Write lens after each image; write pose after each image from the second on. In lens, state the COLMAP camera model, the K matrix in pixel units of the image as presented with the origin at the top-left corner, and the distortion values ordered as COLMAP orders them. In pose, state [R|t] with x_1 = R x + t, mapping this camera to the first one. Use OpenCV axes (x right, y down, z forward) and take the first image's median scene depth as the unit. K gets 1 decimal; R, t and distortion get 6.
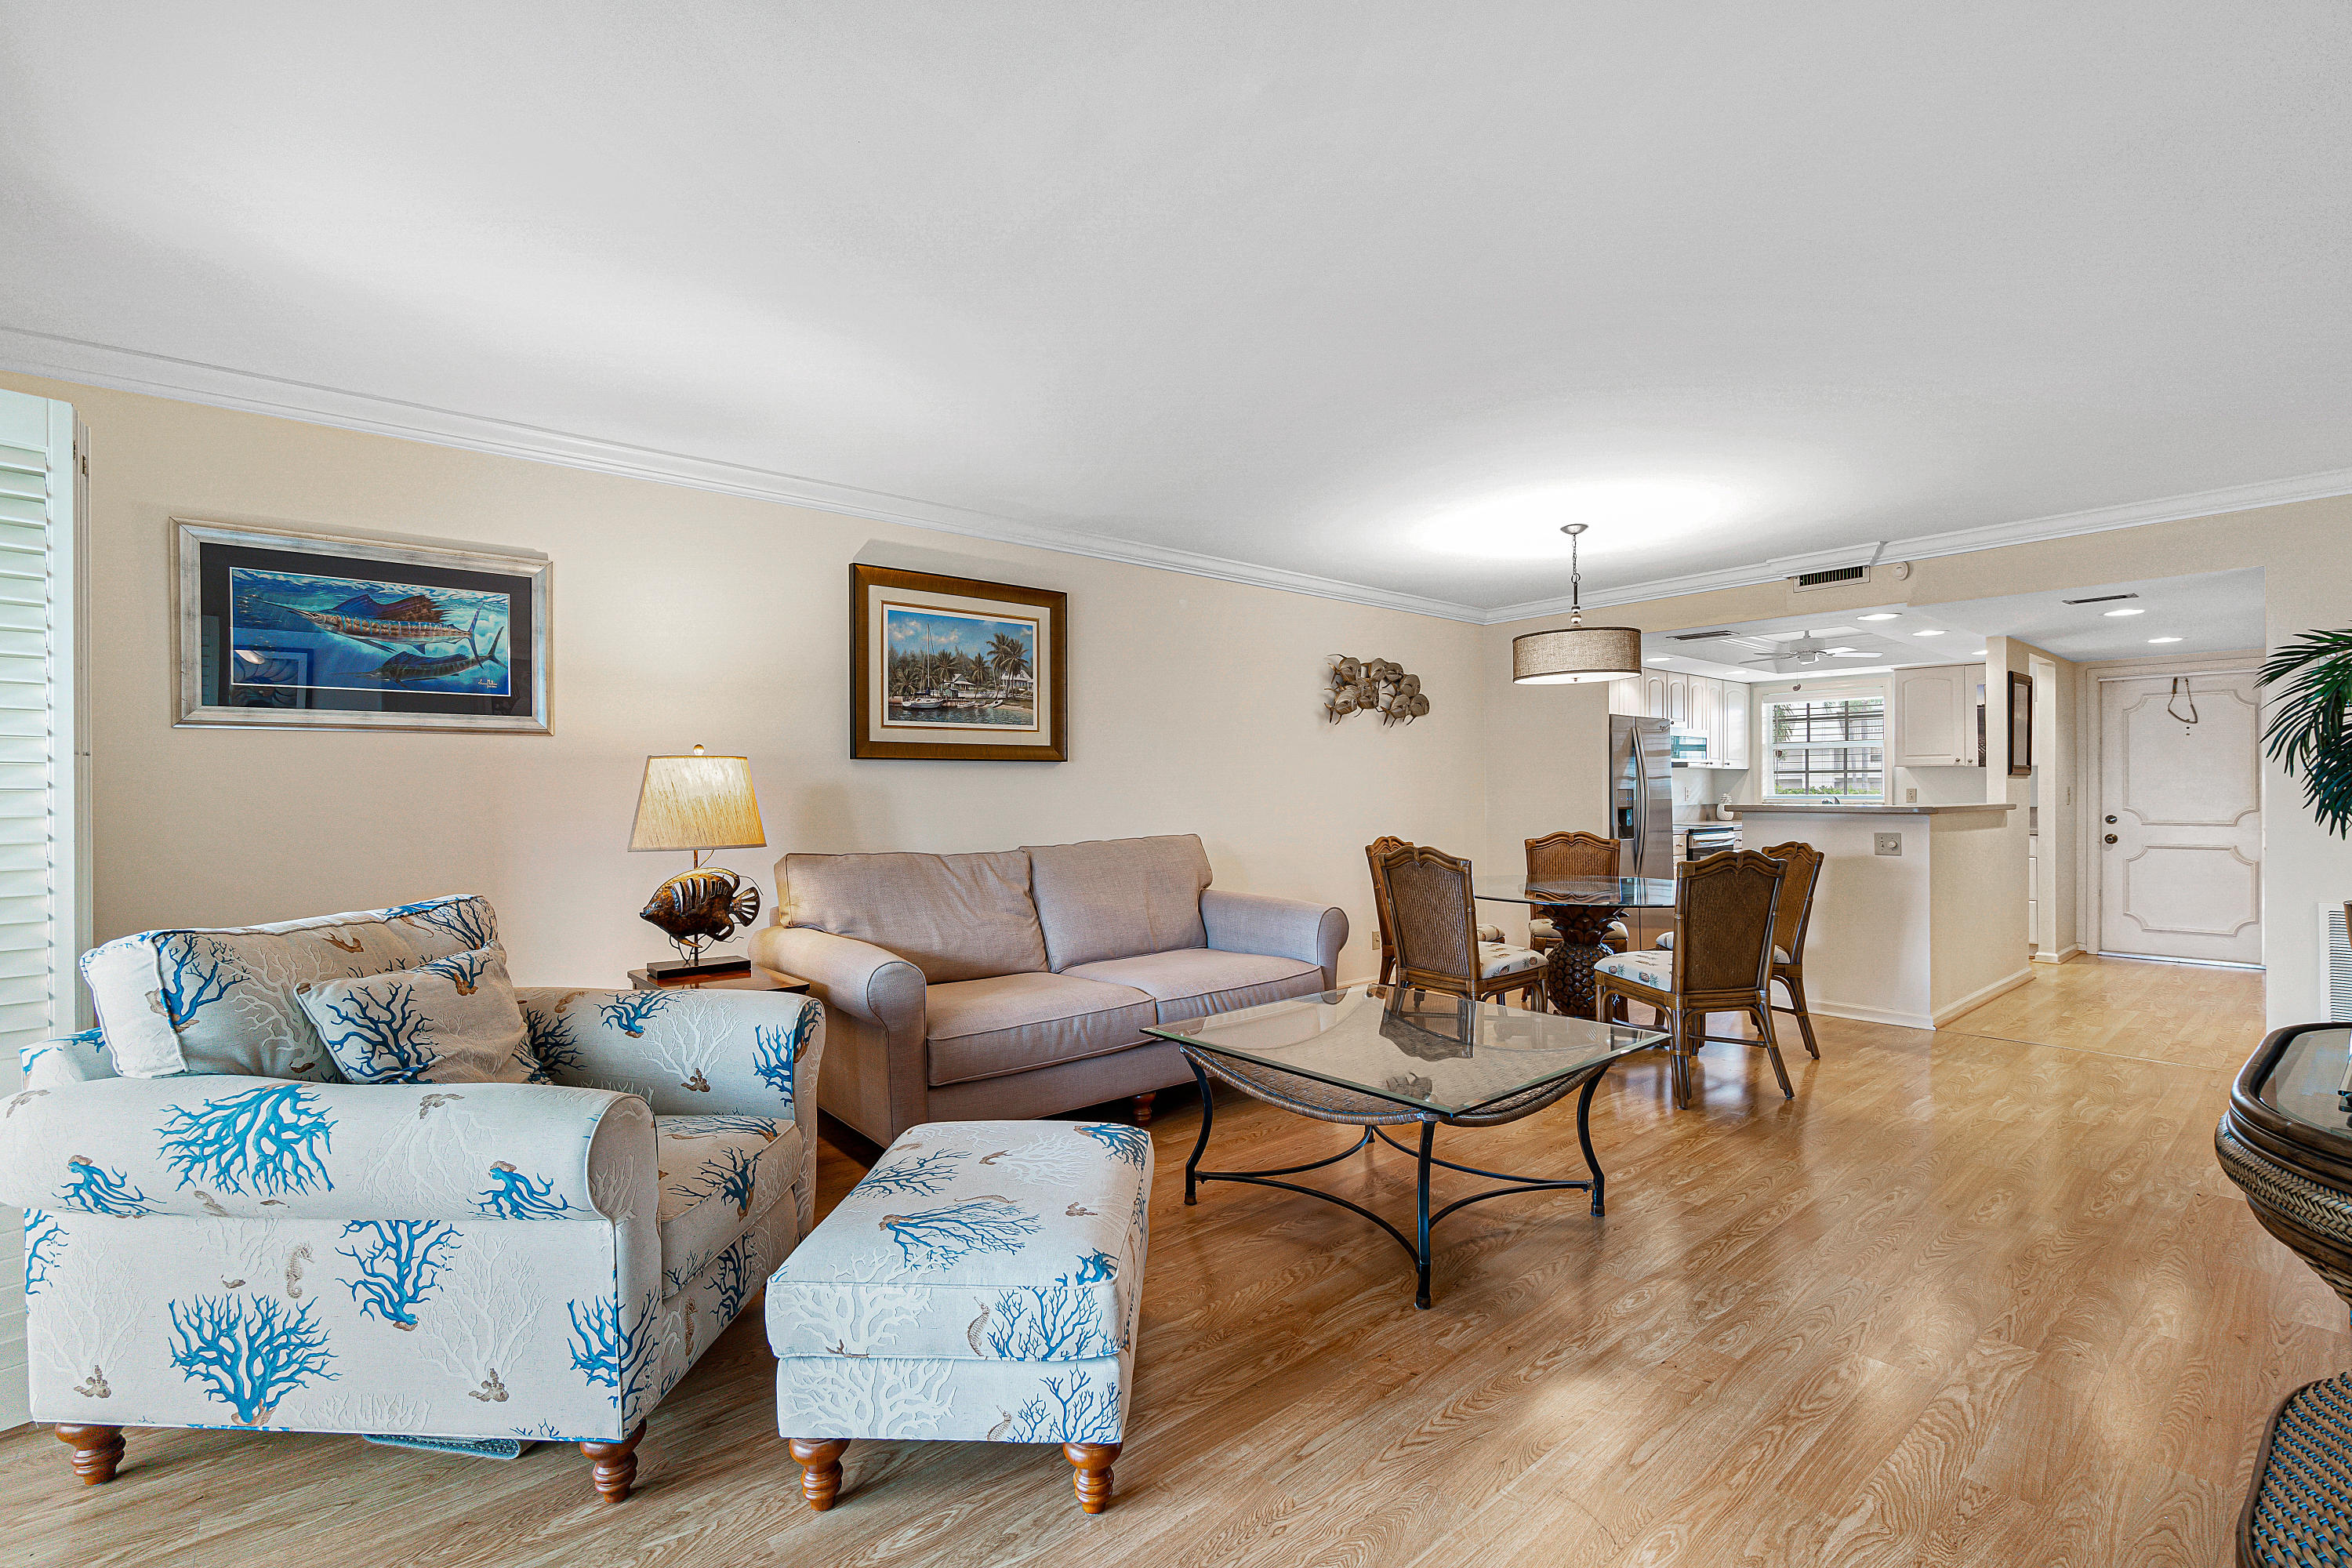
lens RADIAL K [[1011.6, 0, 1163.1], [0, 1011.6, 808.4], [0, 0, 1]] dist [-0.004720, -0.000387]
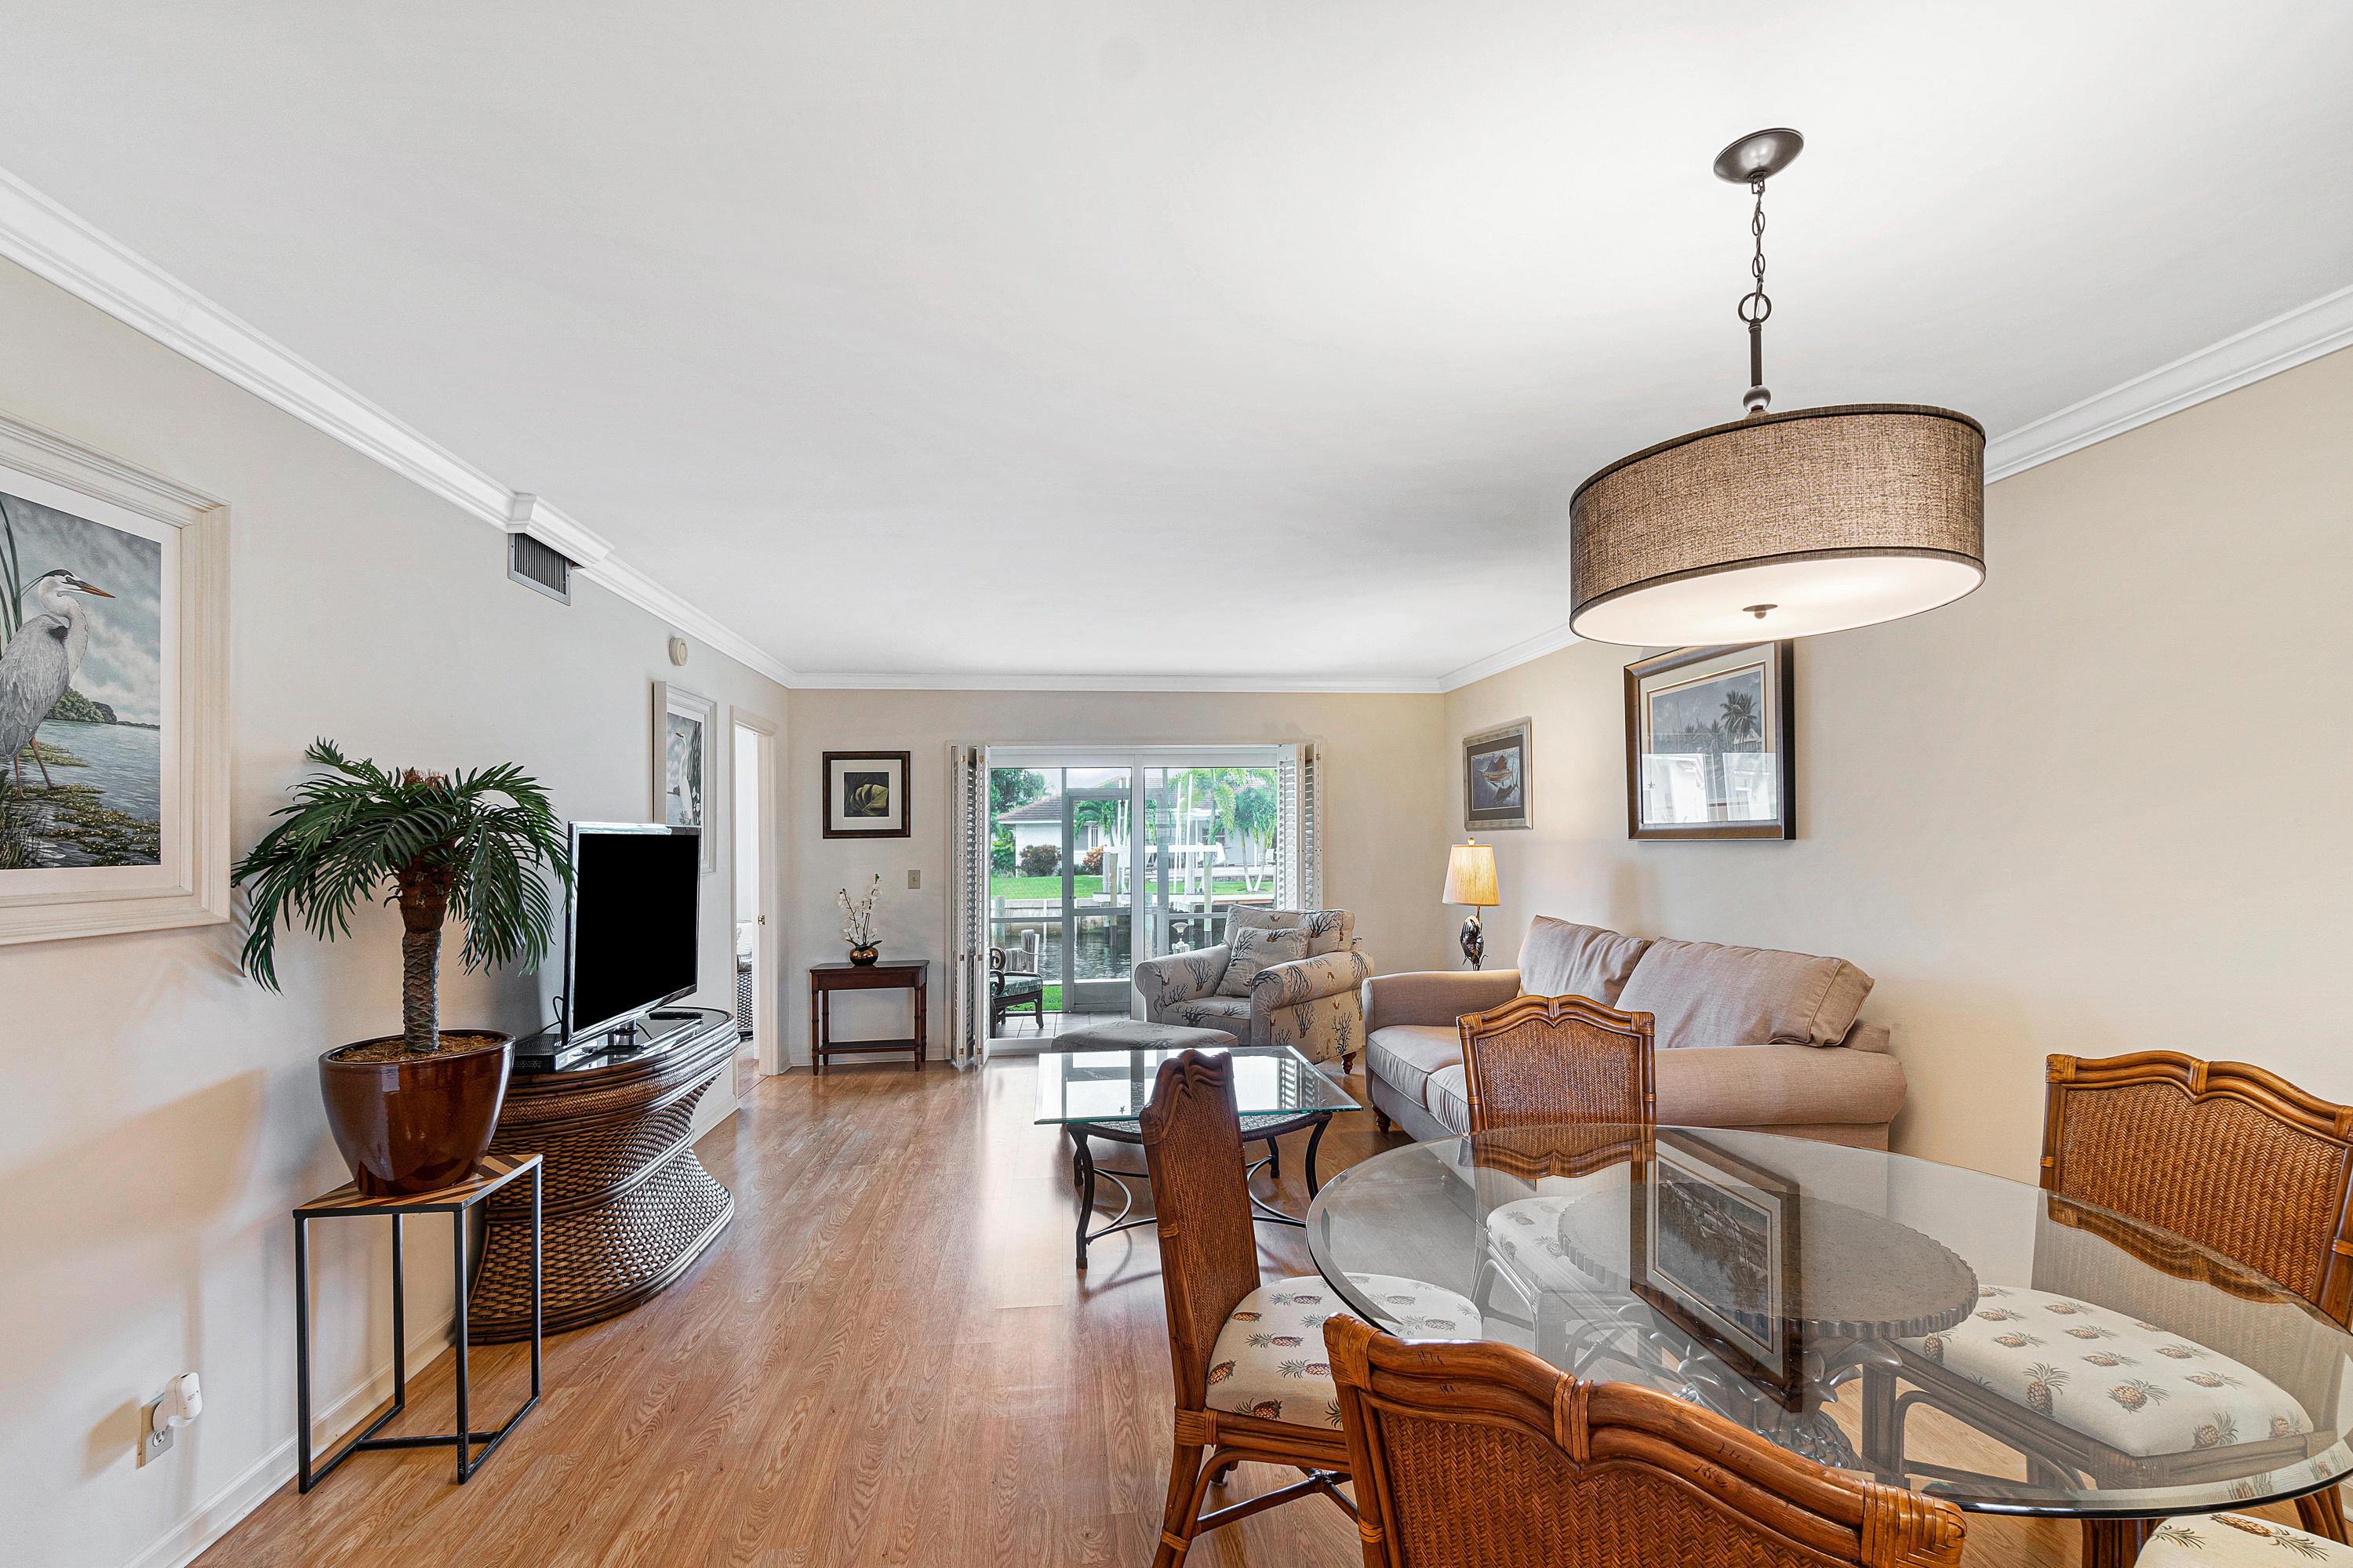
lens RADIAL K [[1061.8, 0, 1169.6], [0, 1061.8, 840.9], [0, 0, 1]] dist [-0.005187, 0.000092]
pose [[-0.558095, 0.015276, -0.829636, 0.839302], [0.002616, 0.999858, 0.016650, -0.060403], [0.829773, 0.007122, -0.558056, 1.081769]]
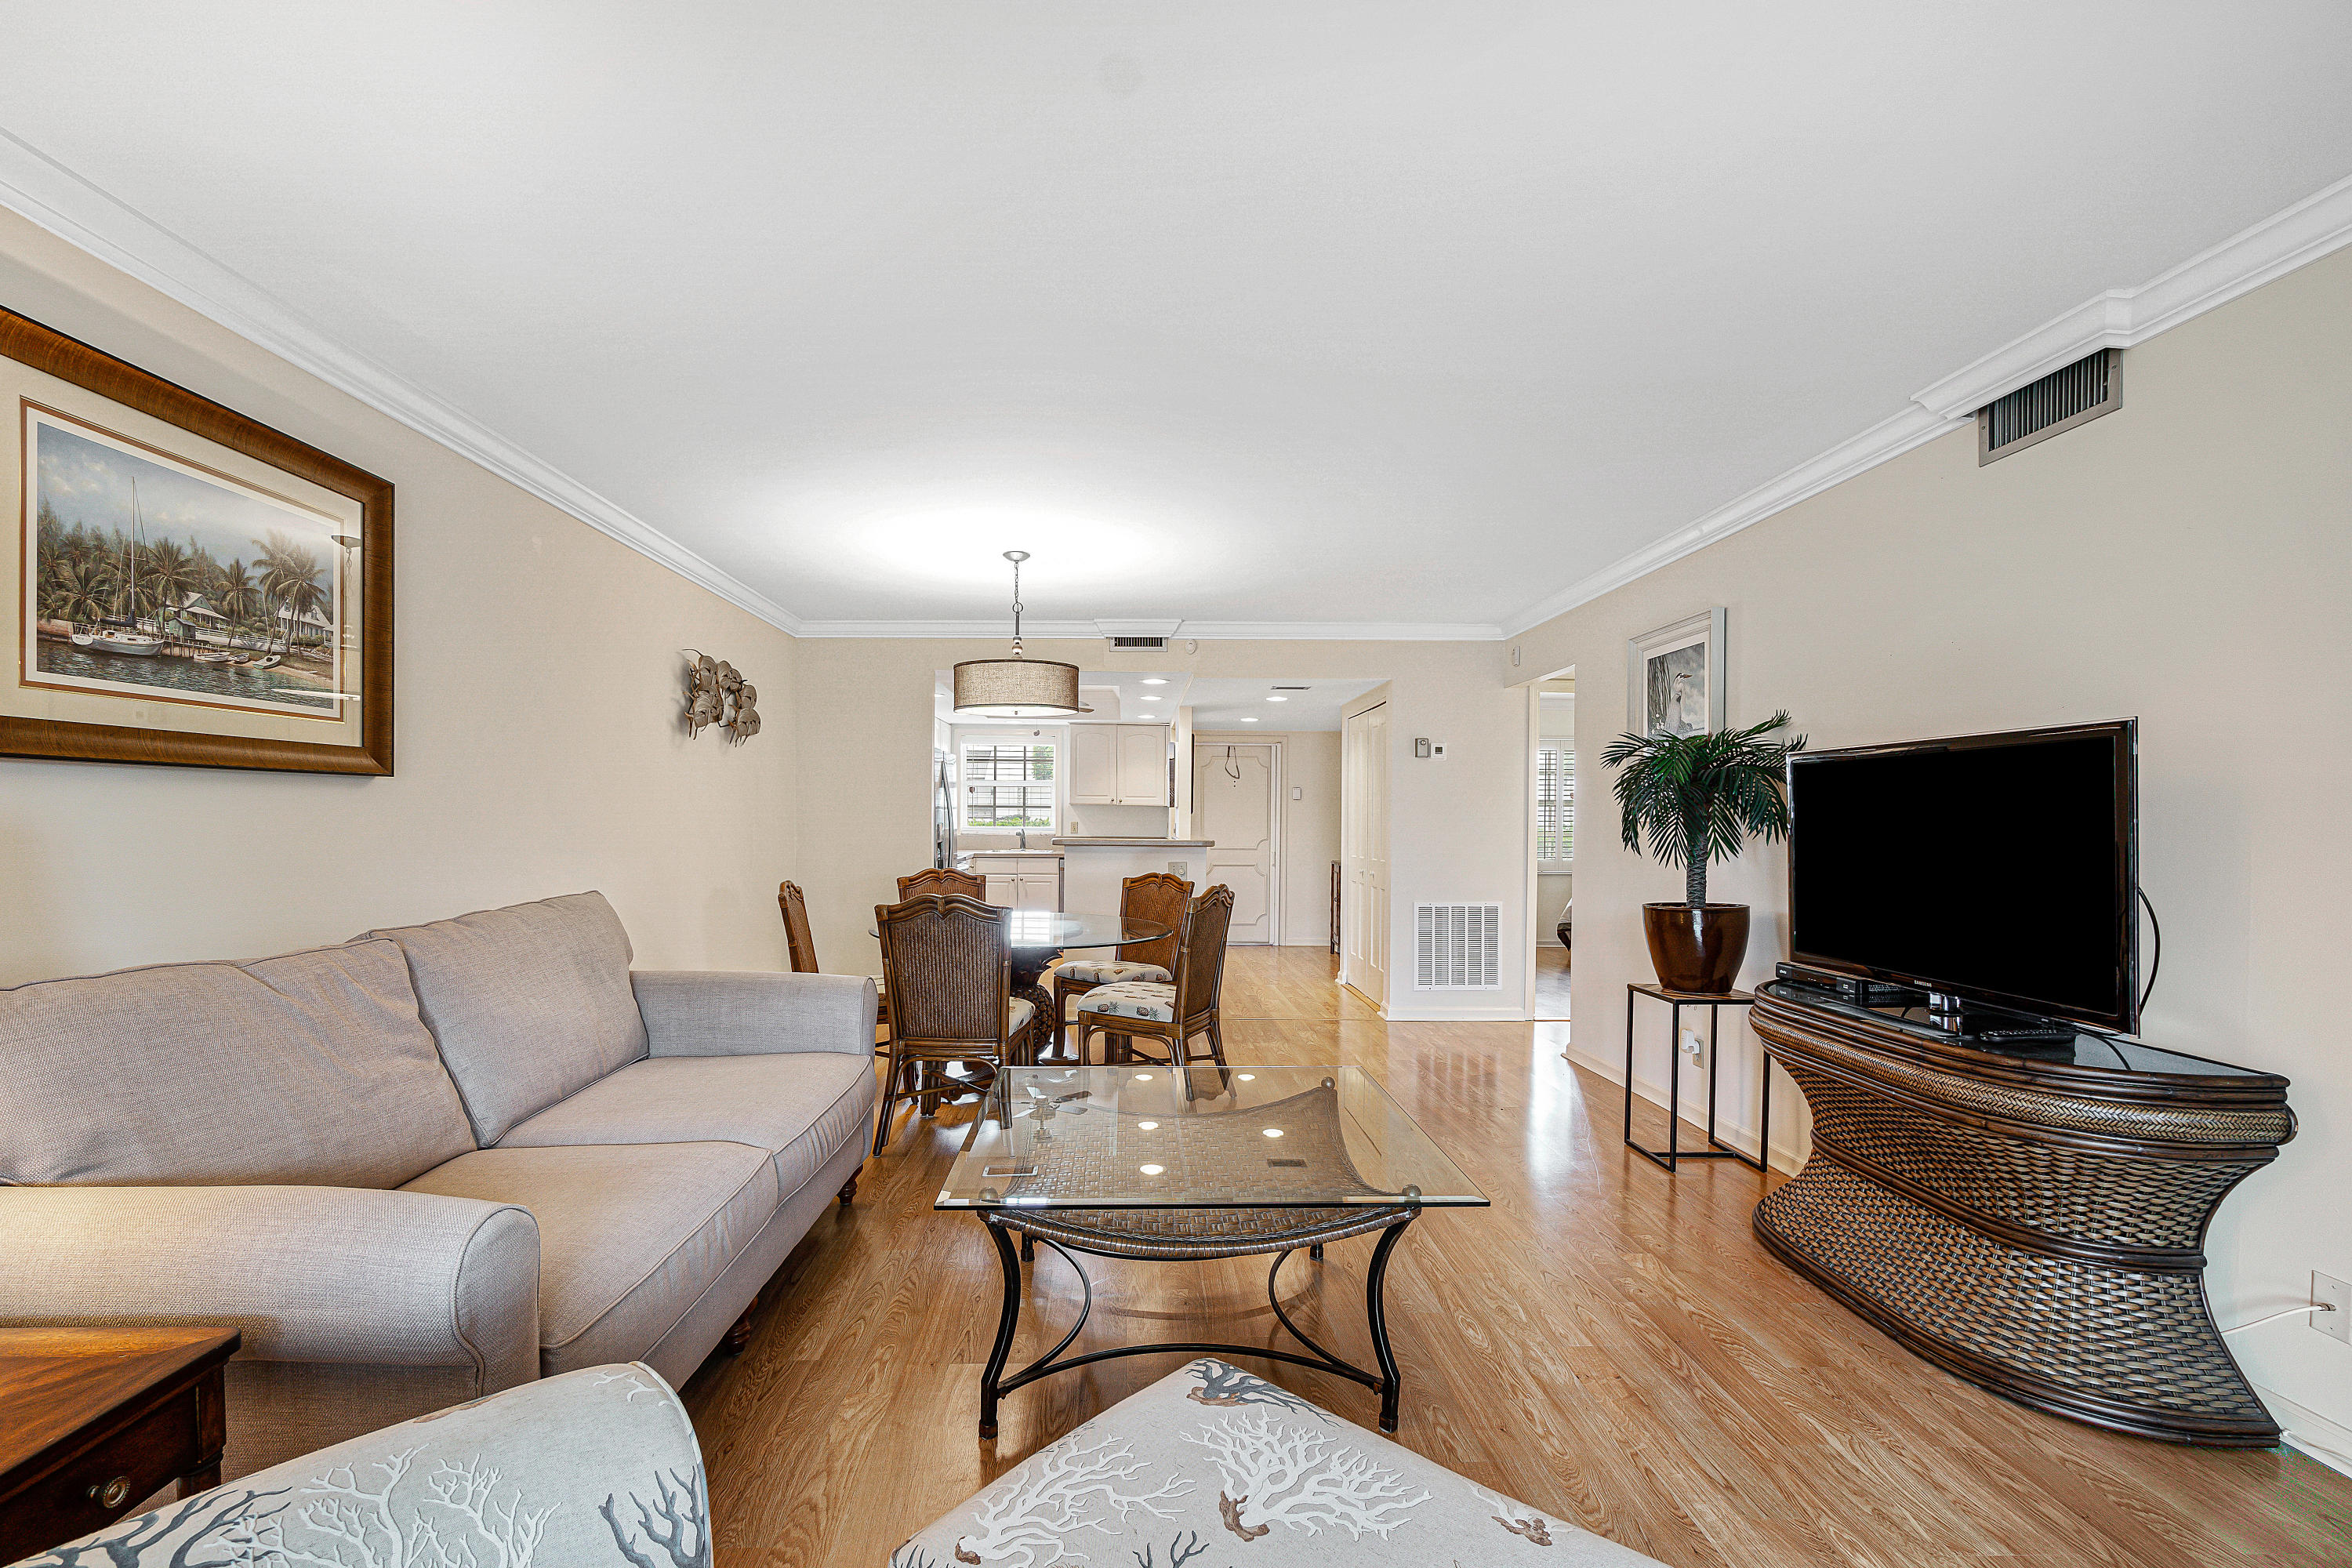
lens RADIAL K [[1011.6, 0, 1137.7], [0, 1011.6, 842.8], [0, 0, 1]] dist [-0.004720, -0.000387]
pose [[0.631398, -0.009145, 0.775405, -0.279904], [0.001614, 0.999944, 0.010478, -0.013727], [-0.775457, -0.005364, 0.631377, 0.309977]]
